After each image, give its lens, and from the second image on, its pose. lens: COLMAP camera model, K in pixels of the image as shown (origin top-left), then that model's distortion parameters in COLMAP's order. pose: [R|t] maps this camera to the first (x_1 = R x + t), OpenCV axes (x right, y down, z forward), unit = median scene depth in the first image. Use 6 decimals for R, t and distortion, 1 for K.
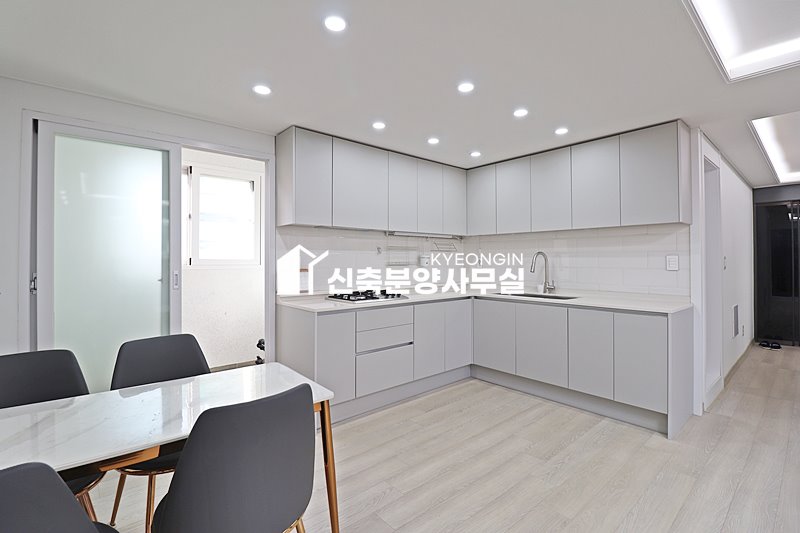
lens RADIAL K [[369.0, 0, 400.5], [0, 369.0, 258.2], [0, 0, 1]] dist [-0.011001, -0.007323]
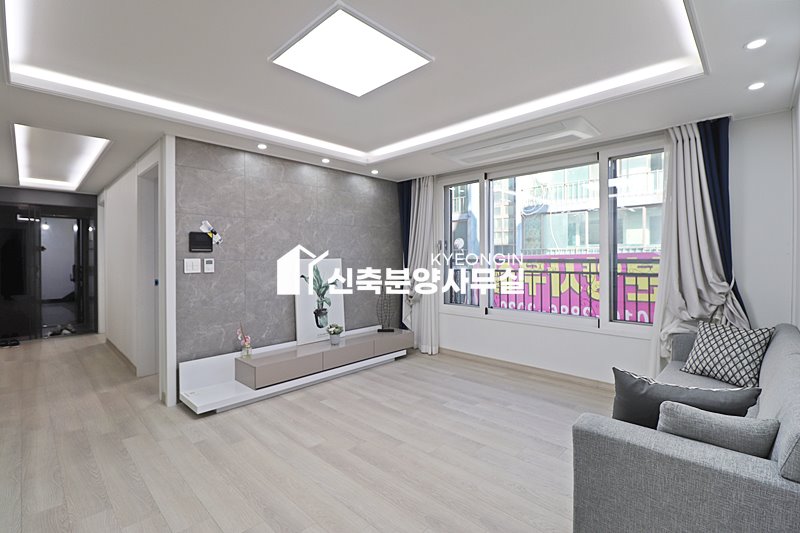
lens RADIAL K [[369.0, 0, 399.7], [0, 369.0, 260.0], [0, 0, 1]] dist [-0.011001, -0.007323]
pose [[-0.085025, -0.004830, 0.996367, -0.119022], [-0.001812, 0.999987, 0.004693, -0.001223], [-0.996377, -0.001407, -0.085033, -0.005651]]
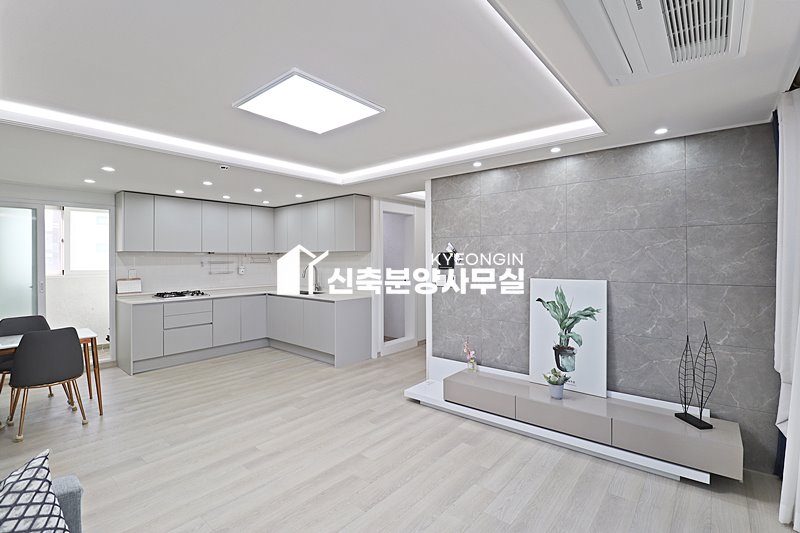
lens RADIAL K [[369.0, 0, 404.1], [0, 369.0, 257.2], [0, 0, 1]] dist [-0.011001, -0.007323]
pose [[0.987222, -0.003269, 0.159319, 0.634659], [0.002927, 0.999993, 0.002382, -0.062735], [-0.159326, -0.001886, 0.987224, -0.747008]]
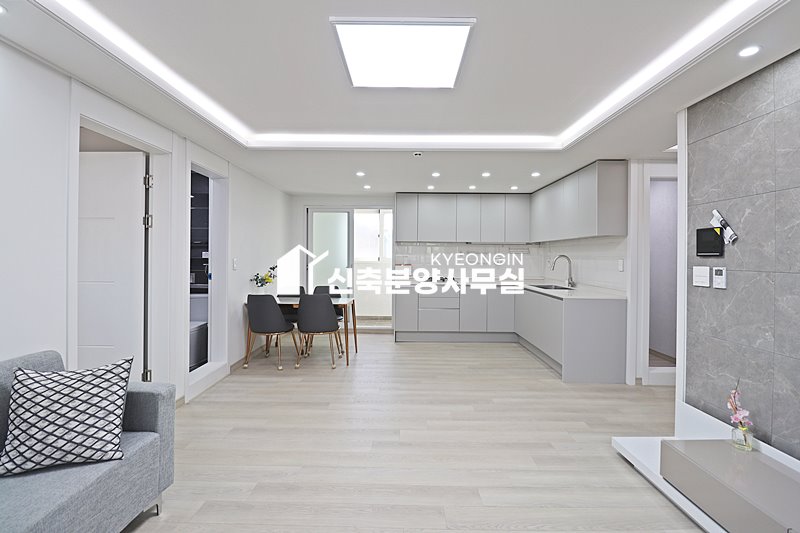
lens RADIAL K [[369.0, 0, 400.4], [0, 369.0, 257.0], [0, 0, 1]] dist [-0.011001, -0.007323]
pose [[0.749057, 0.008314, -0.662454, 0.996341], [-0.005699, 0.999965, 0.006105, -0.019011], [0.662481, -0.000798, 0.749078, -0.465538]]
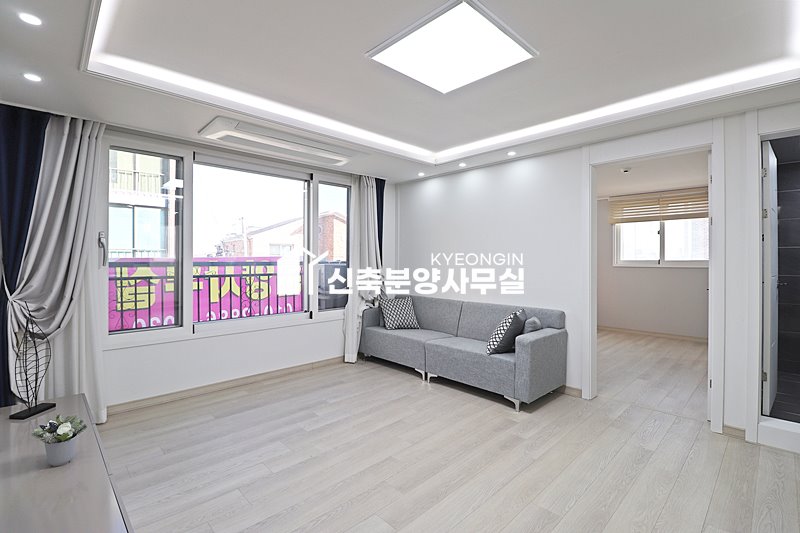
lens RADIAL K [[369.0, 0, 402.4], [0, 369.0, 260.3], [0, 0, 1]] dist [-0.011001, -0.007323]
pose [[-0.998078, -0.000382, -0.061973, 0.692467], [-0.000179, 0.999995, -0.003291, -0.000838], [0.061974, -0.003273, -0.998072, 0.667194]]
